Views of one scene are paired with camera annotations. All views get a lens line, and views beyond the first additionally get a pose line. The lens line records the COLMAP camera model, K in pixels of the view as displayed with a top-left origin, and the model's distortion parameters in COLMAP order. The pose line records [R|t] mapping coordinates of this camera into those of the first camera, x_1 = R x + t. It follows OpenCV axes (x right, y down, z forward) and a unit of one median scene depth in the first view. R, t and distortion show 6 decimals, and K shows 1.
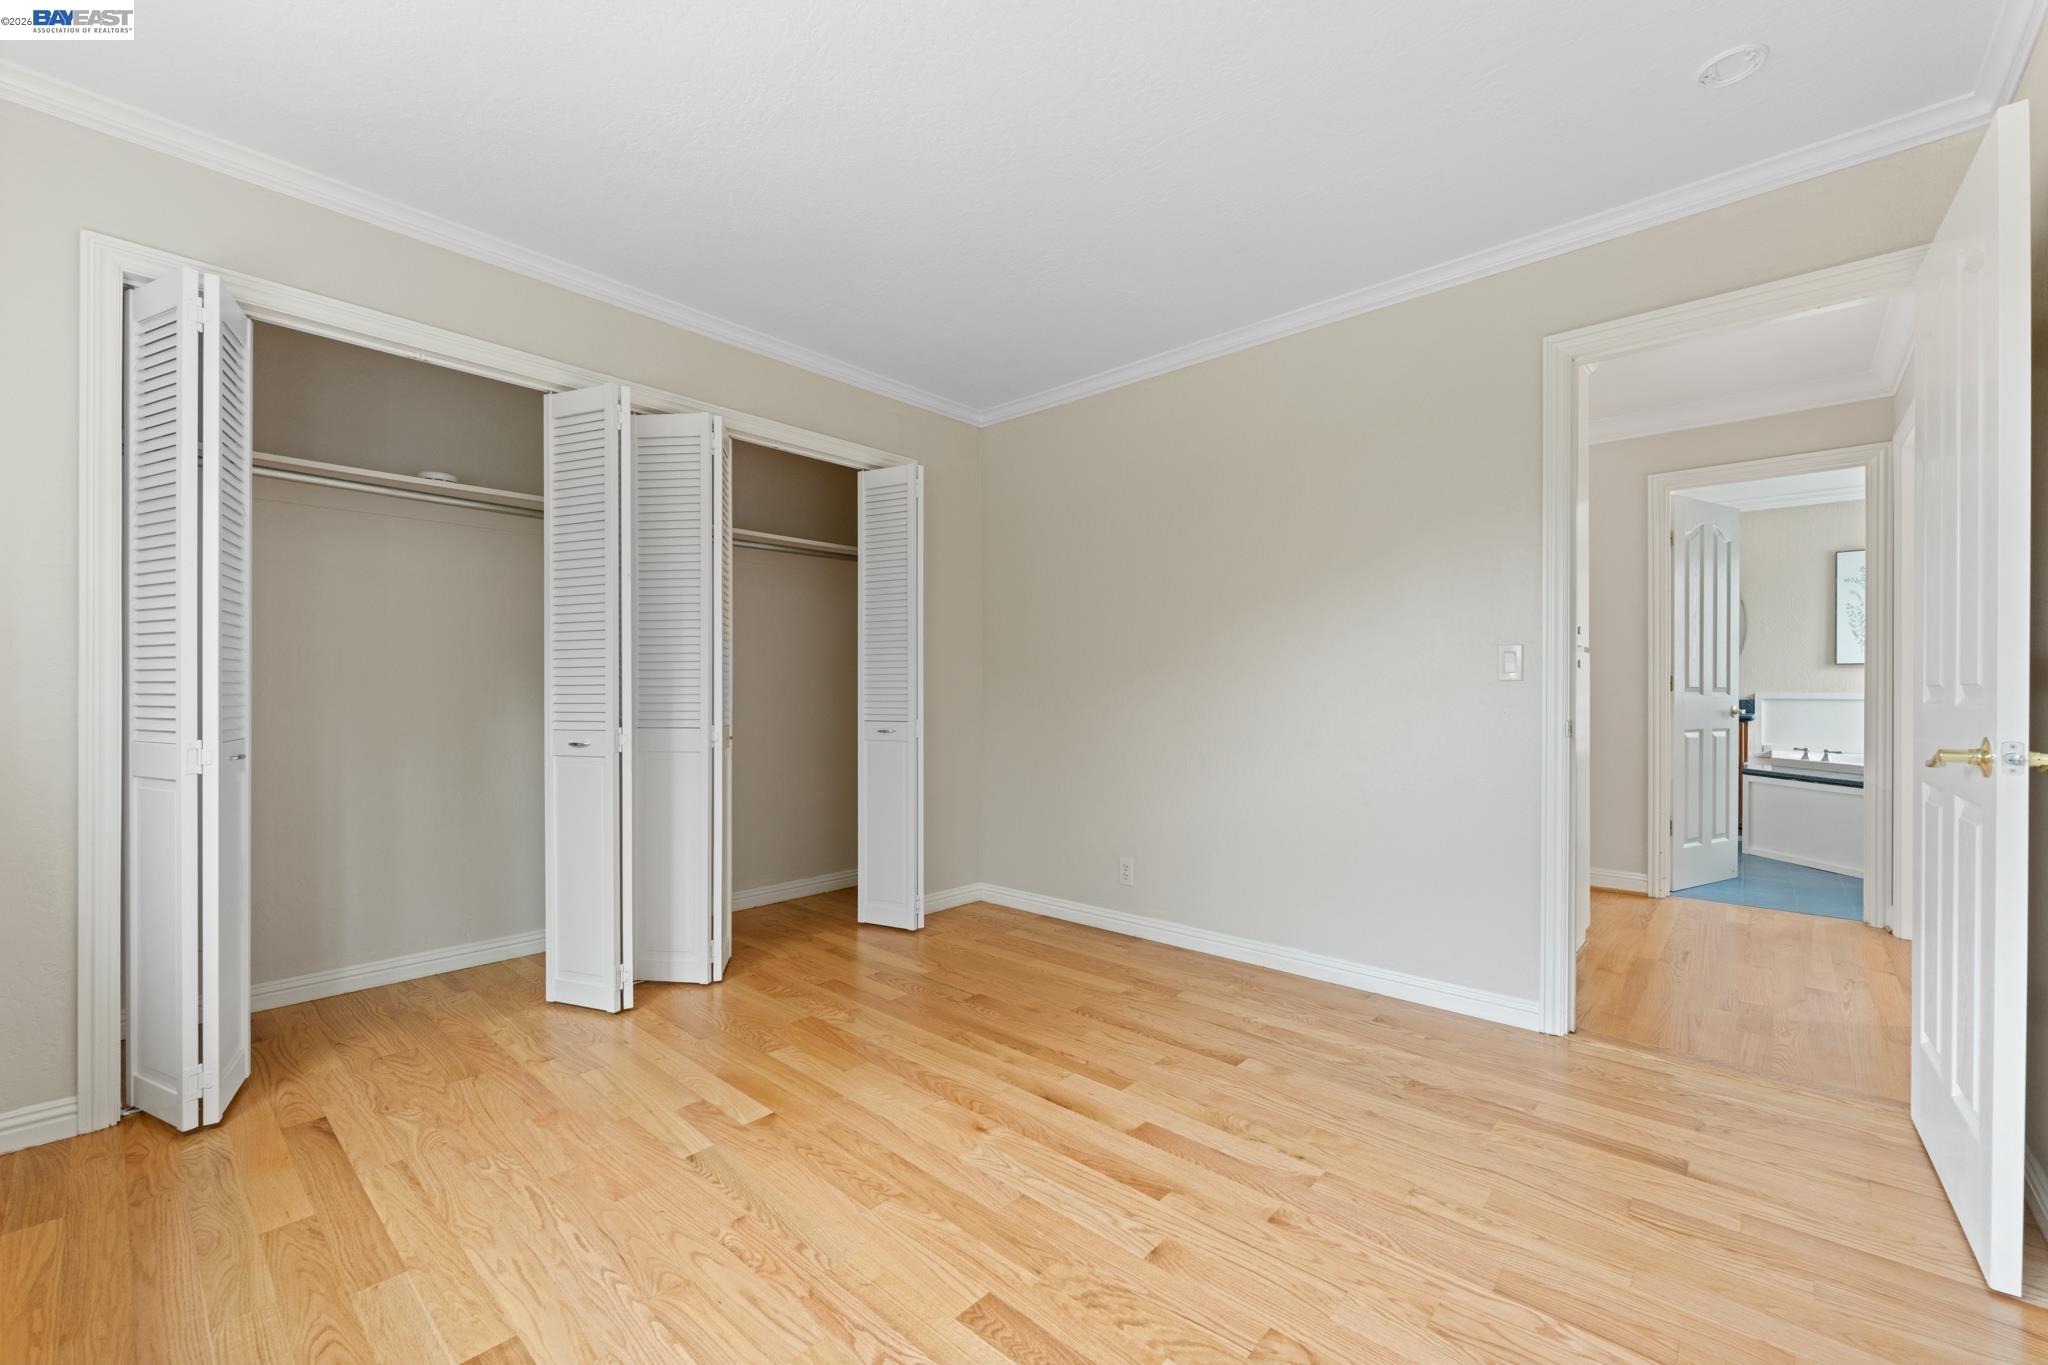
lens RADIAL K [[826.5, 0, 1030.8], [0, 826.5, 689.3], [0, 0, 1]] dist [-0.014079, -0.001646]
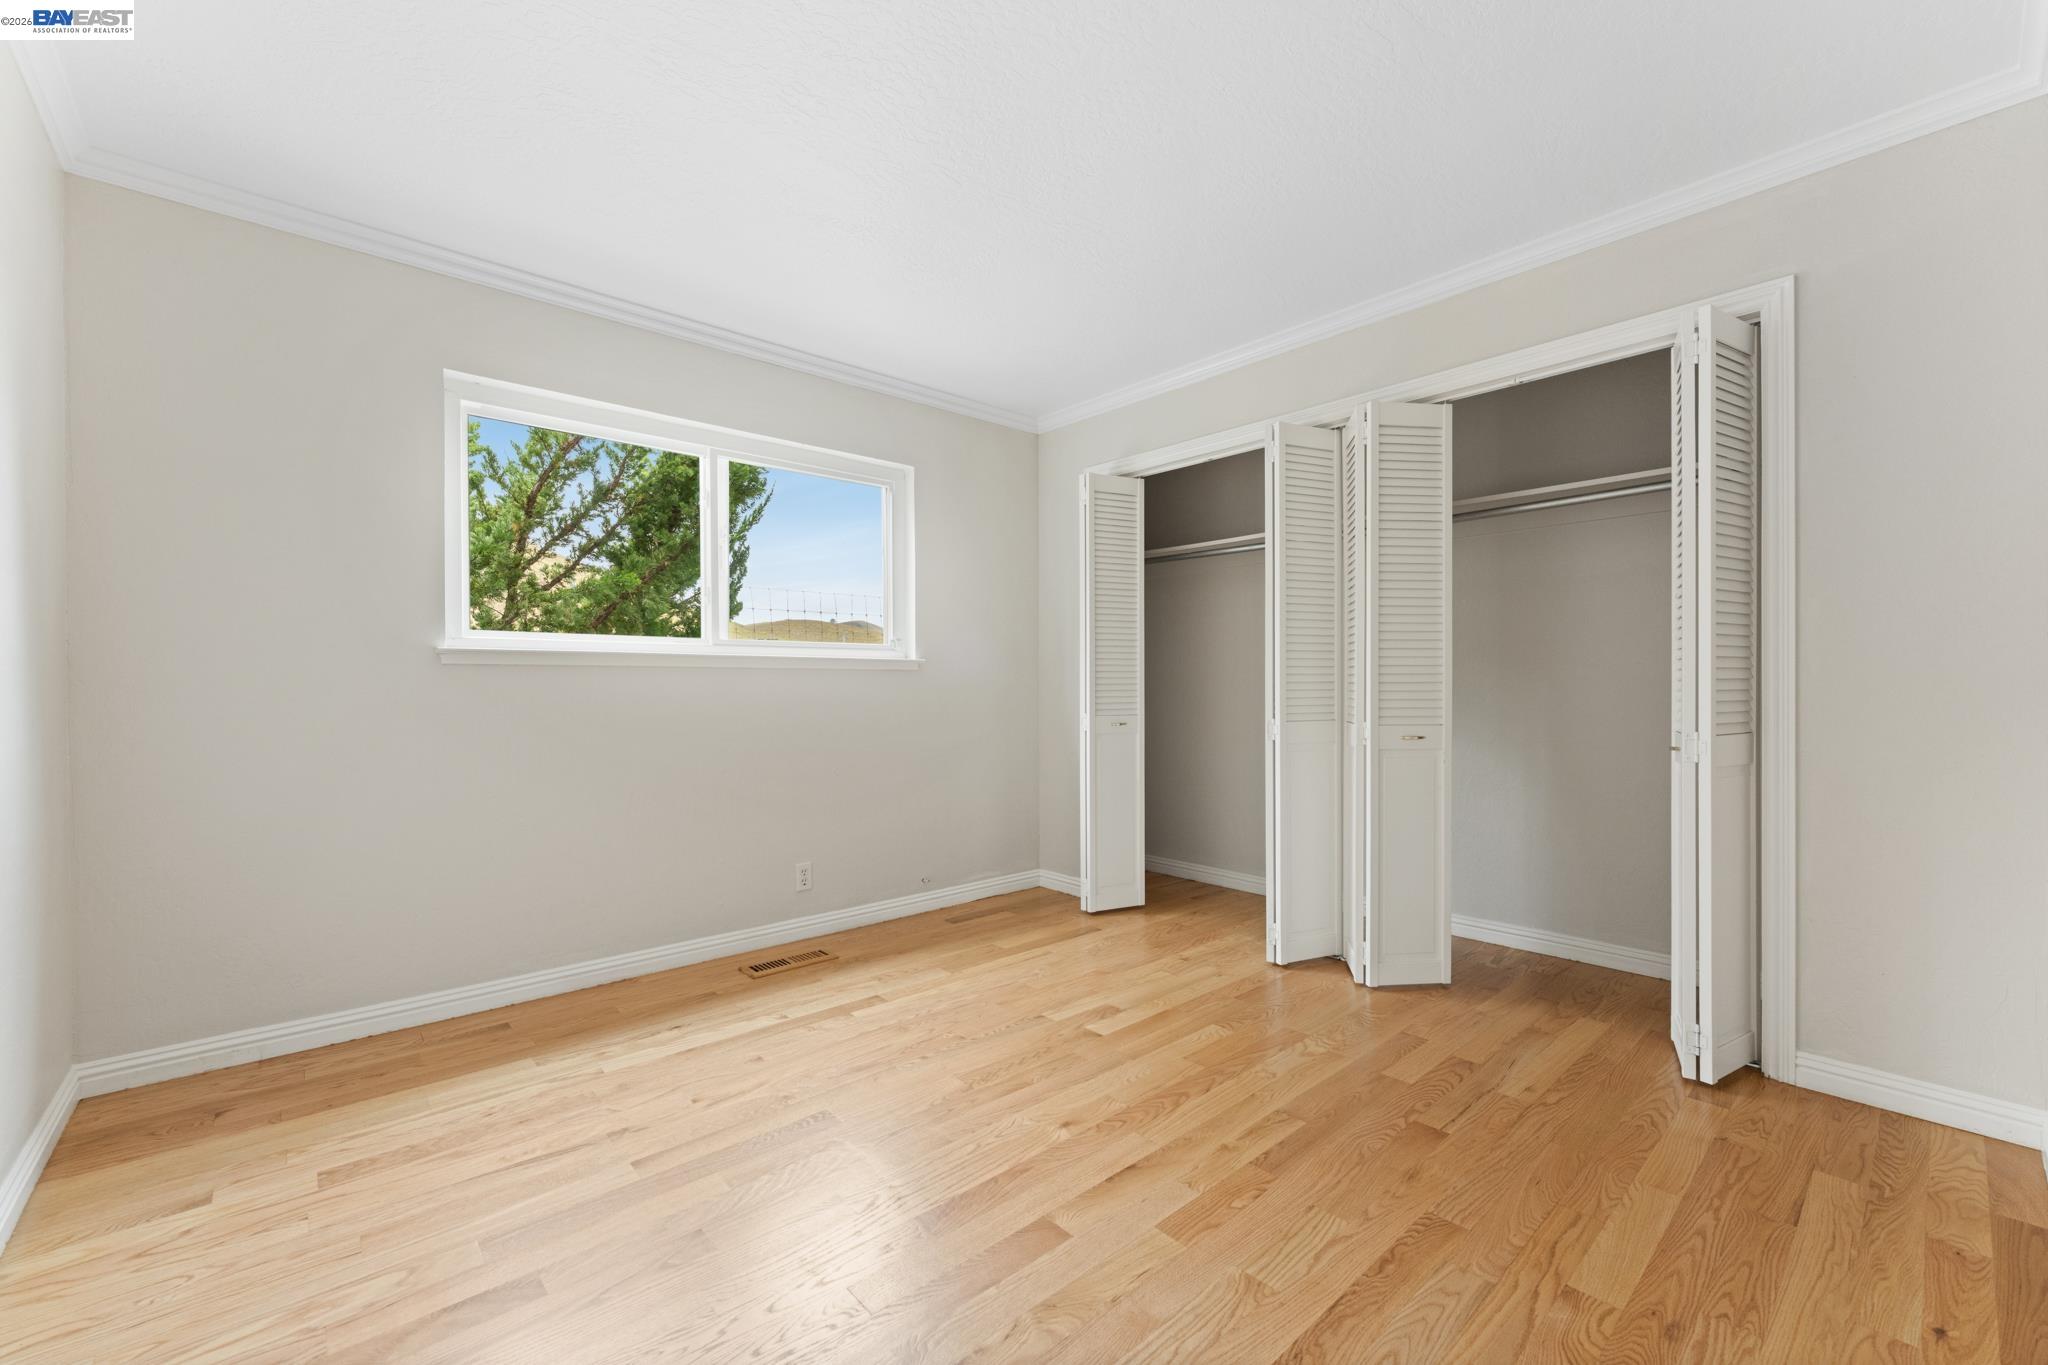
lens RADIAL K [[826.5, 0, 1028.2], [0, 826.5, 683.5], [0, 0, 1]] dist [-0.014079, -0.001646]
pose [[-0.106443, -0.001950, -0.994317, 0.766185], [-0.000960, 0.999998, -0.001858, 0.000449], [0.994318, 0.000756, -0.106445, 0.863537]]
